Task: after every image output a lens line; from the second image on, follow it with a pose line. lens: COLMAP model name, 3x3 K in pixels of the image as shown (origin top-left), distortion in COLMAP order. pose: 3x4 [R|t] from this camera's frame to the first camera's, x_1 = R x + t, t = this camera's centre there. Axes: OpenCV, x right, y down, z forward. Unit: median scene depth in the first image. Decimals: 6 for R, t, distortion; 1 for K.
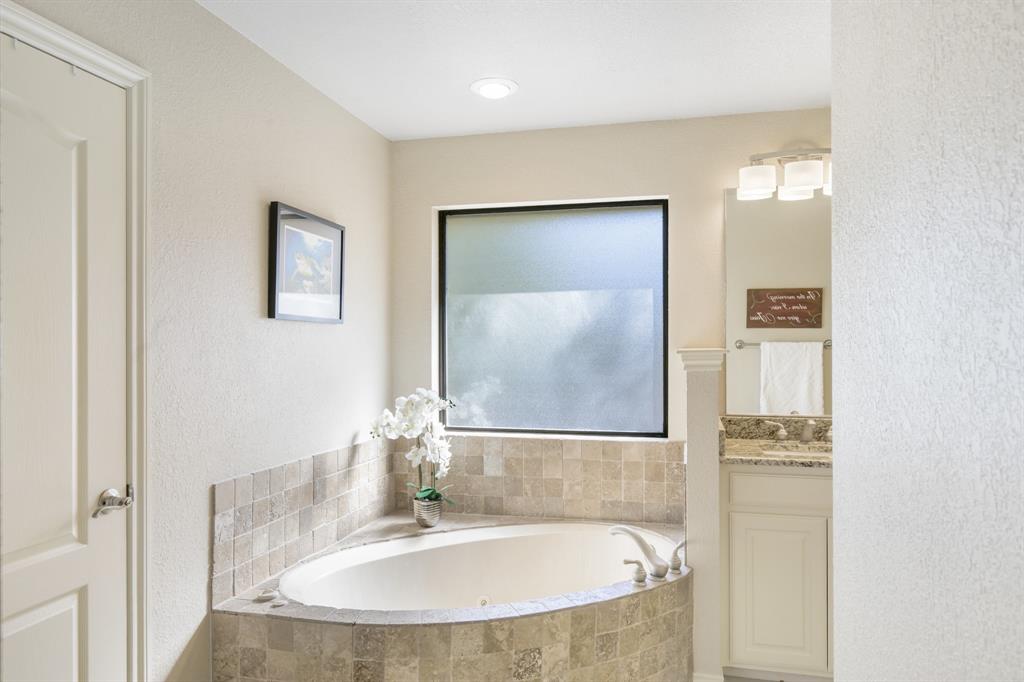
lens RADIAL K [[643.8, 0, 512.0], [0, 643.8, 341.0], [0, 0, 1]] dist [-0.014523, -0.000792]
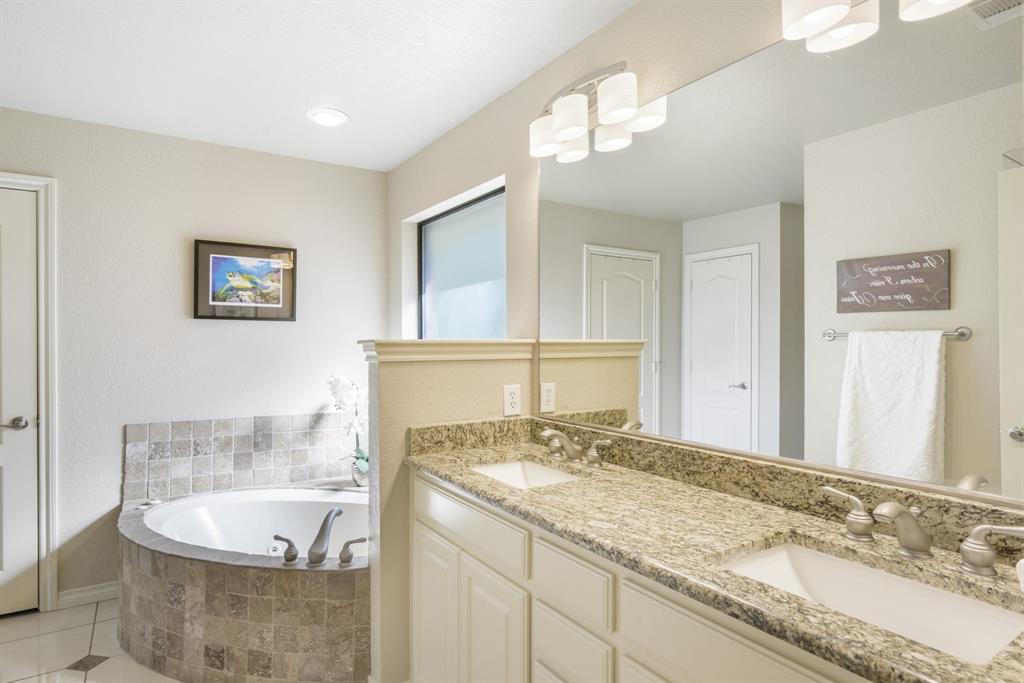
lens RADIAL K [[540.5, 0, 512.0], [0, 540.5, 341.5], [0, 0, 1]] dist [-0.007682, -0.000254]
pose [[0.752432, 0.000243, -0.658670, 0.902481], [0.006596, 0.999947, 0.007903, 0.010316], [0.658637, -0.010291, 0.752390, 0.496740]]
